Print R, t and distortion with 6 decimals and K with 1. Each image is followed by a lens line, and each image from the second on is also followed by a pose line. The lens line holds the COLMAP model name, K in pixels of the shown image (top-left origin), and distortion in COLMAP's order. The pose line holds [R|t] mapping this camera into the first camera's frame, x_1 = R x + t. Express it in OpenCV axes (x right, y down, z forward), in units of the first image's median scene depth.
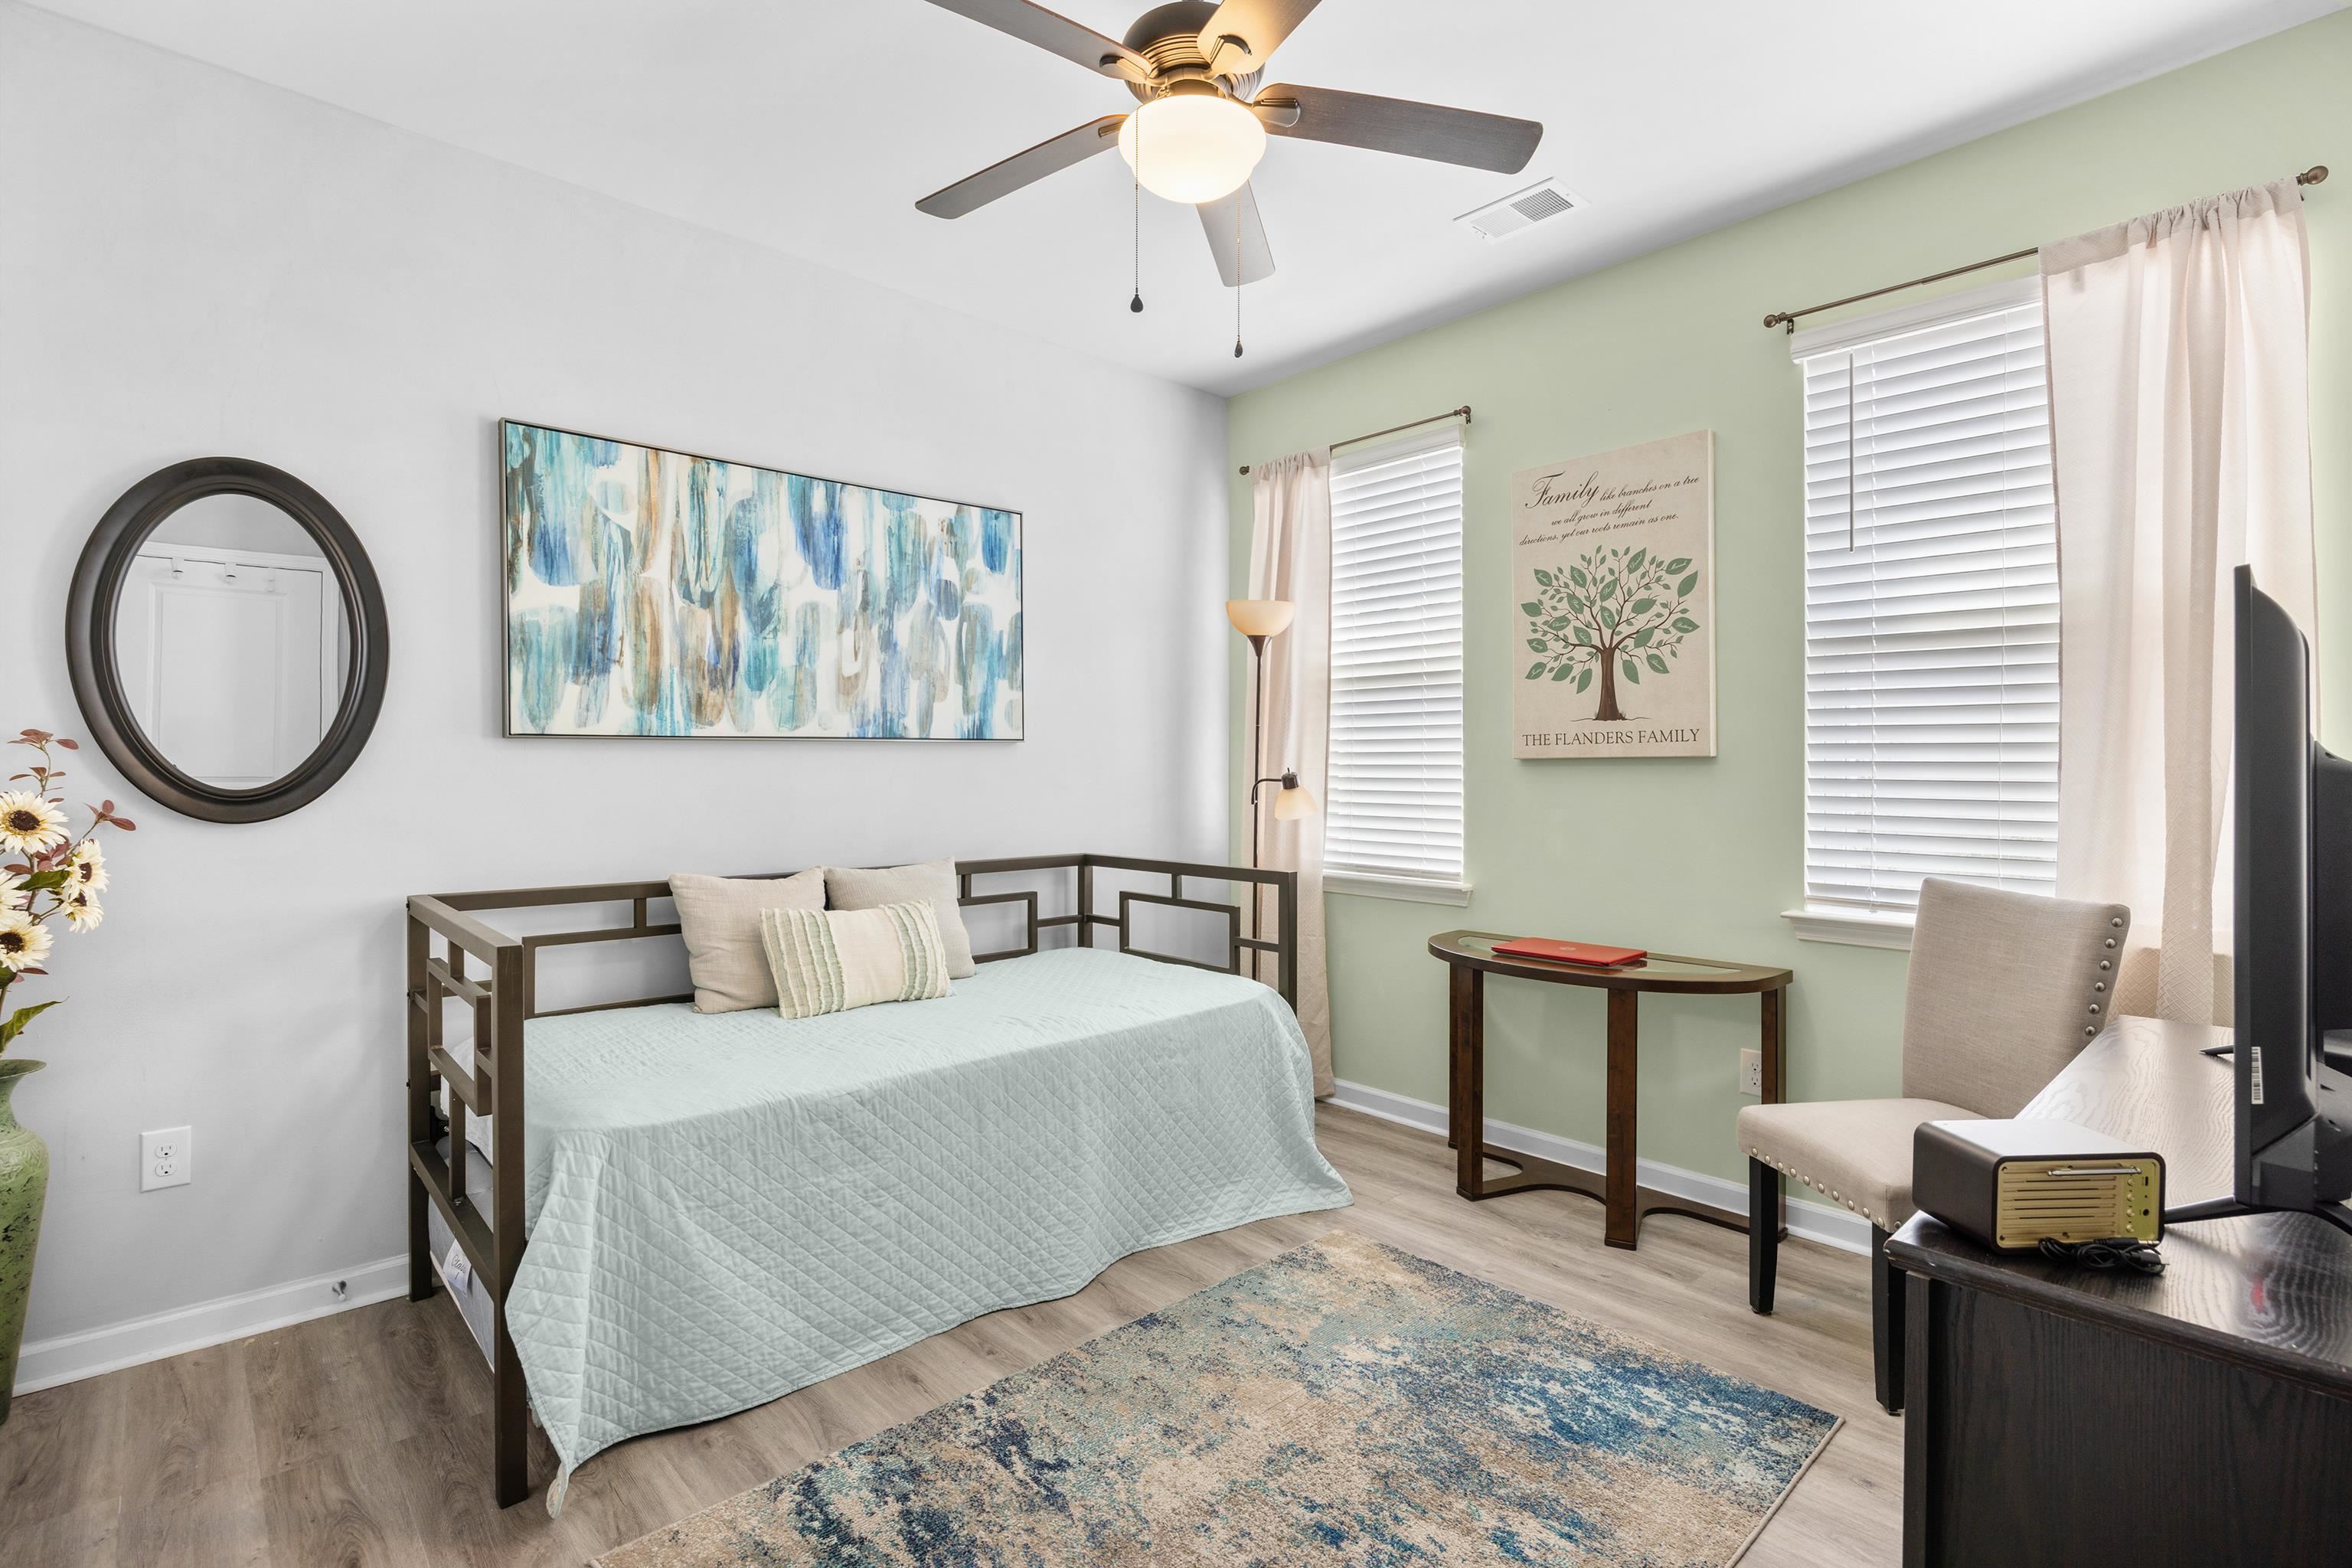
lens RADIAL K [[1075.5, 0, 1176.0], [0, 1075.5, 784.0], [0, 0, 1]] dist [-0.016196, 0.000043]
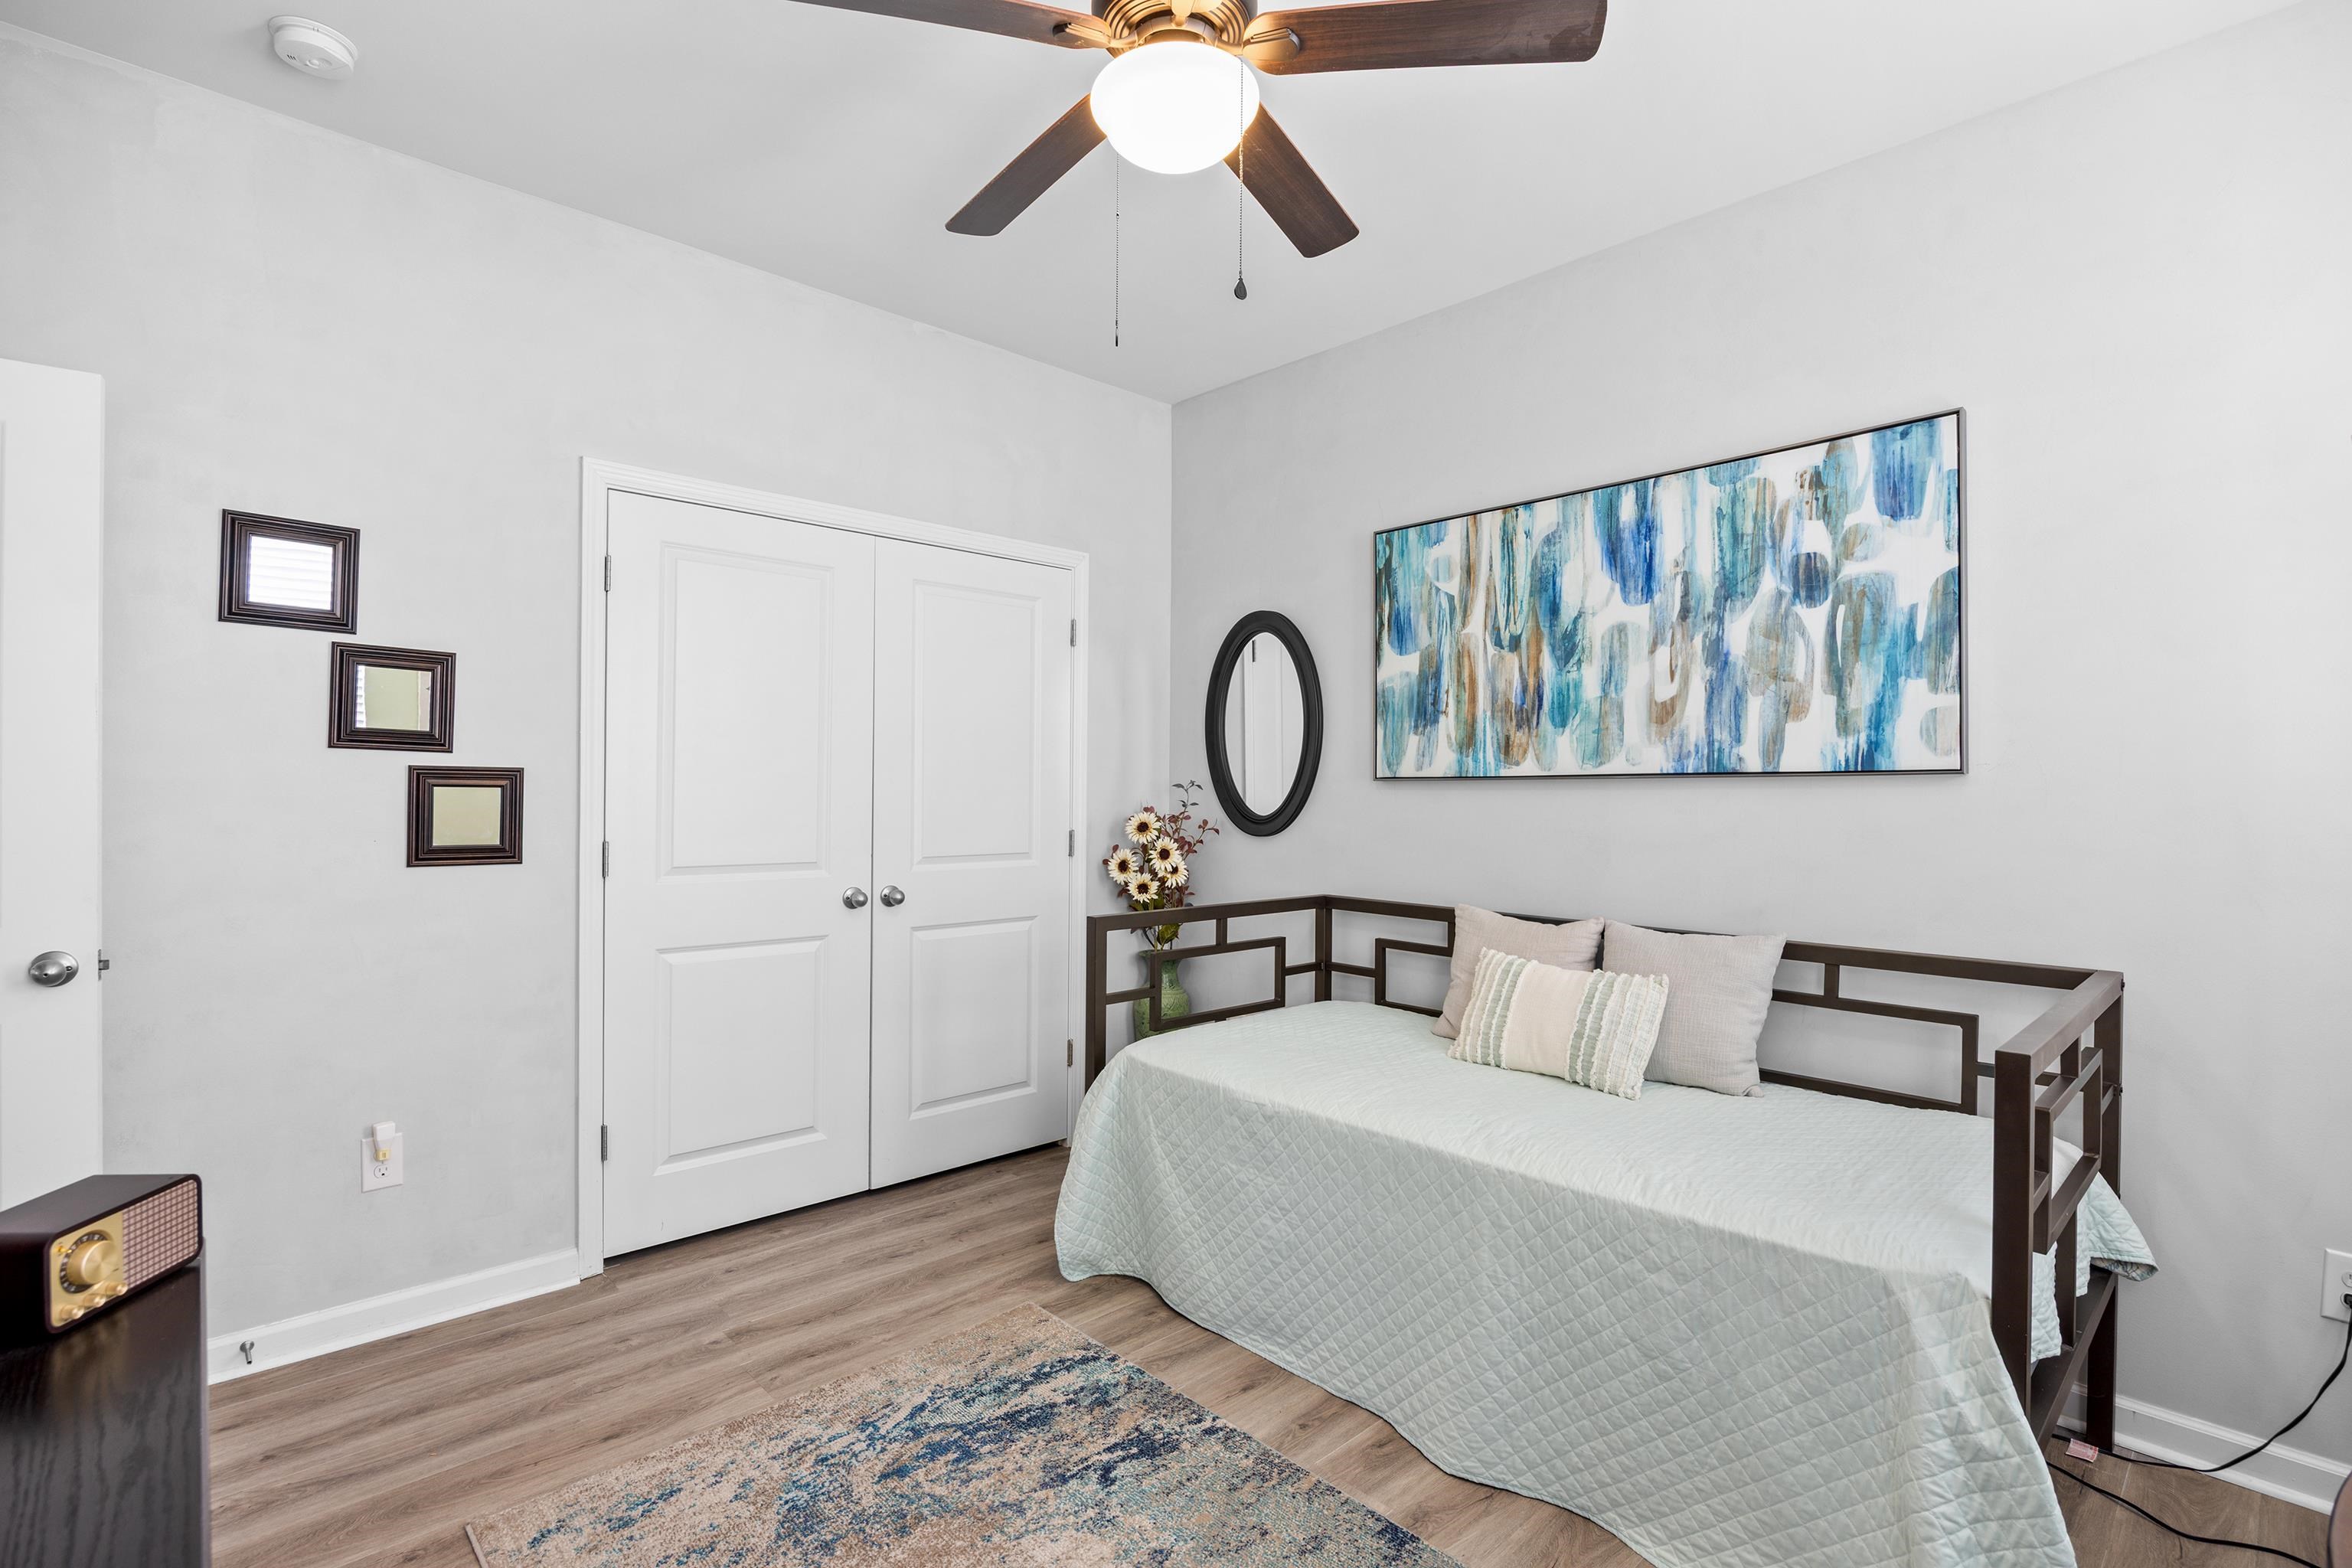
lens RADIAL K [[1087.4, 0, 1176.1], [0, 1087.4, 801.0], [0, 0, 1]] dist [-0.016377, 0.000282]
pose [[0.006507, 0.011108, -0.999917, 0.602194], [-0.022475, 0.999687, 0.010960, -0.024583], [0.999726, 0.022402, 0.006755, 0.670532]]
